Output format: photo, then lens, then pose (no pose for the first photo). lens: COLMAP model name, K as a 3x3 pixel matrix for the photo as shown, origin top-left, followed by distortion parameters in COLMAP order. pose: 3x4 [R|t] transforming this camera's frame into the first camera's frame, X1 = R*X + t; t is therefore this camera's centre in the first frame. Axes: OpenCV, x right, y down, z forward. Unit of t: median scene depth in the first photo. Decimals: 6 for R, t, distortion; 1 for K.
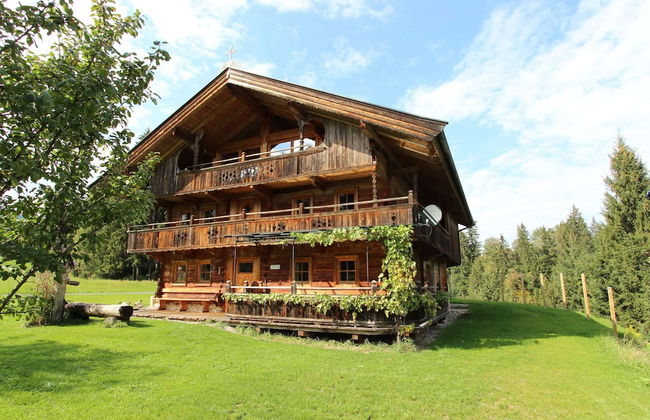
lens RADIAL K [[419.2, 0, 325.0], [0, 419.2, 210.0], [0, 0, 1]] dist [-0.025140, -0.000432]
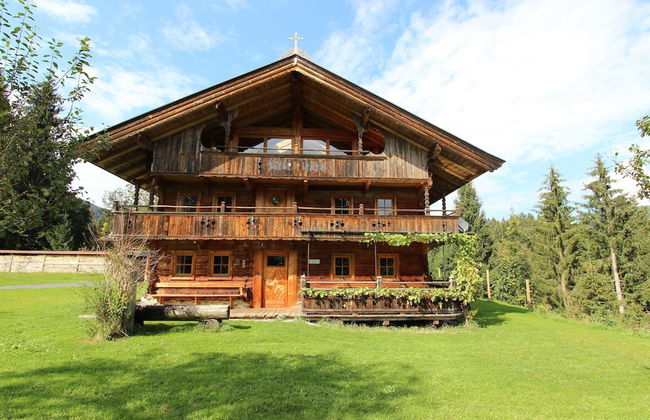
lens RADIAL K [[419.2, 0, 325.0], [0, 419.2, 210.0], [0, 0, 1]] dist [-0.025140, -0.000432]
pose [[0.815413, 0.088076, 0.572140, -0.681396], [-0.105567, 0.994409, -0.002626, 0.010201], [-0.569172, -0.058258, 0.820152, 0.146554]]
